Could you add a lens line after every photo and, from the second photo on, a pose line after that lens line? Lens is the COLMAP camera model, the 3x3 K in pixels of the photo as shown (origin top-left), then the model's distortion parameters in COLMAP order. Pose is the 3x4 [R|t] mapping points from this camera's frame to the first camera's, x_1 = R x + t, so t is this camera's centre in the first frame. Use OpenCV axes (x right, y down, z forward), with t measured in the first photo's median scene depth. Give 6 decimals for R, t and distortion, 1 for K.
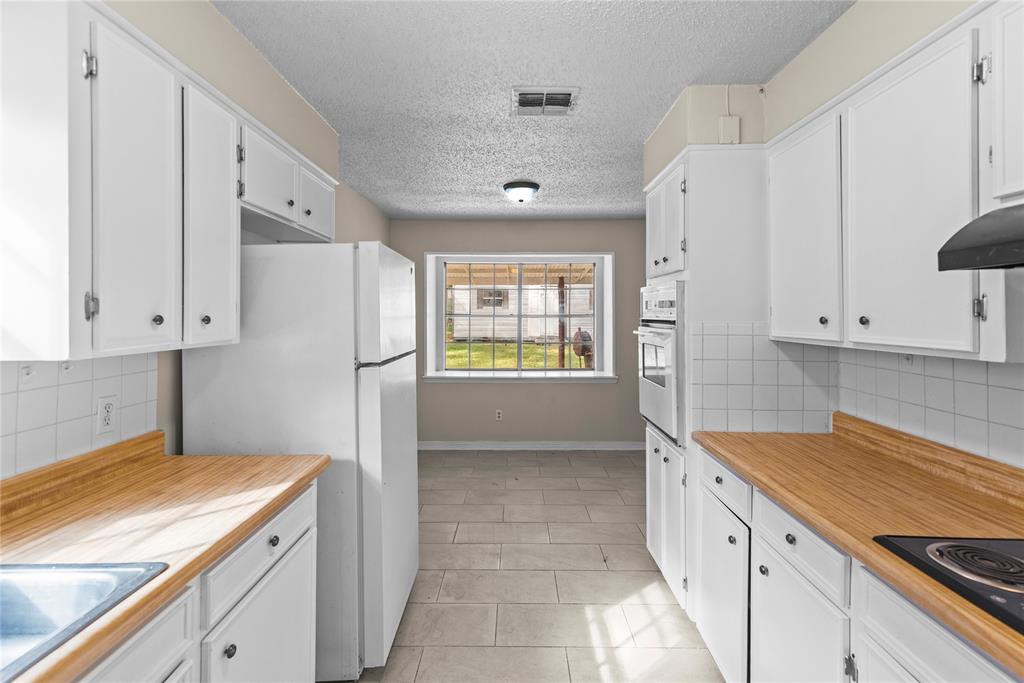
lens RADIAL K [[467.7, 0, 493.3], [0, 467.7, 317.0], [0, 0, 1]] dist [0.021821, -0.000072]
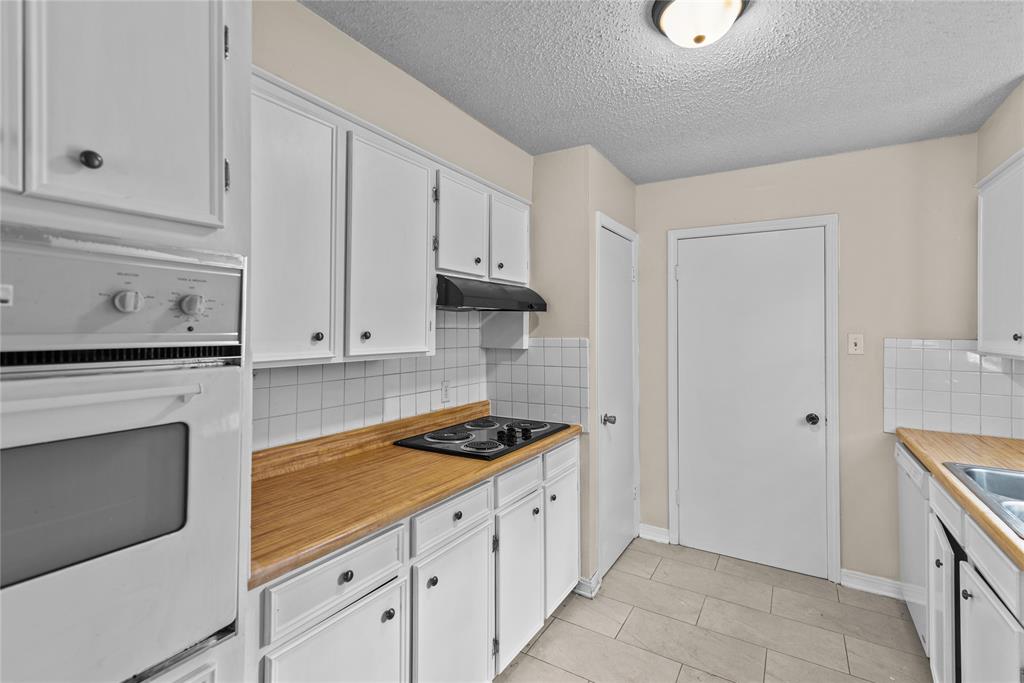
lens RADIAL K [[467.7, 0, 516.4], [0, 467.7, 324.0], [0, 0, 1]] dist [0.021821, -0.000072]
pose [[-0.885037, -0.003381, 0.465509, -0.060318], [-0.006454, 0.999967, -0.005007, -0.017309], [-0.465476, -0.007436, -0.885029, 1.855985]]
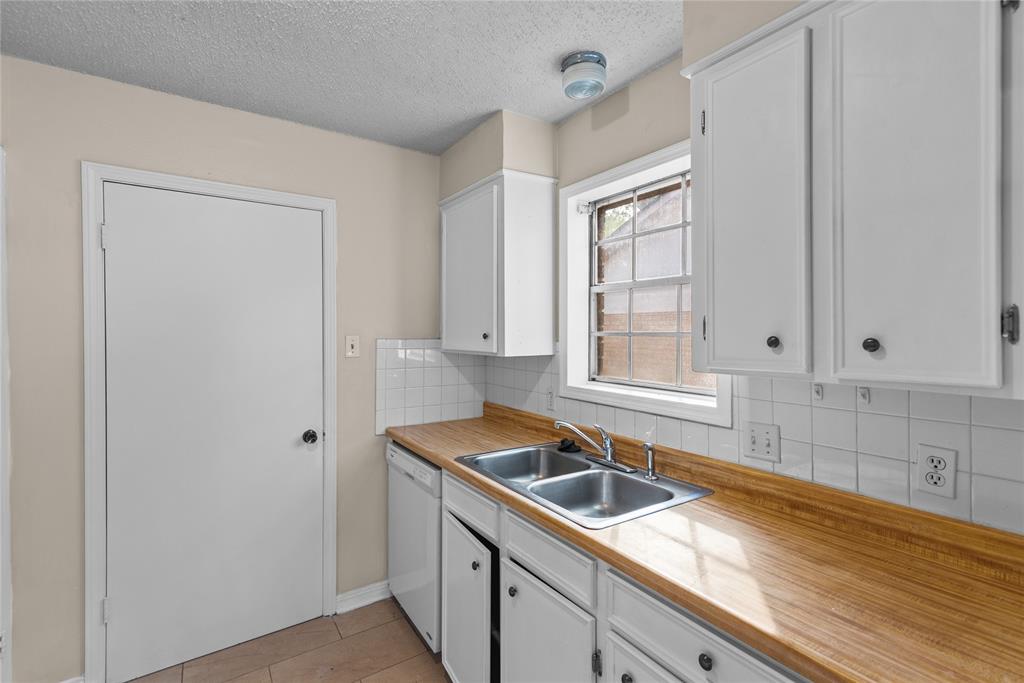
lens RADIAL K [[467.7, 0, 515.7], [0, 467.7, 332.7], [0, 0, 1]] dist [0.021821, -0.000072]
pose [[-0.802611, 0.002238, -0.596499, 0.167656], [-0.000424, 0.999991, 0.004323, -0.013672], [0.596503, 0.003723, -0.802602, 1.309786]]
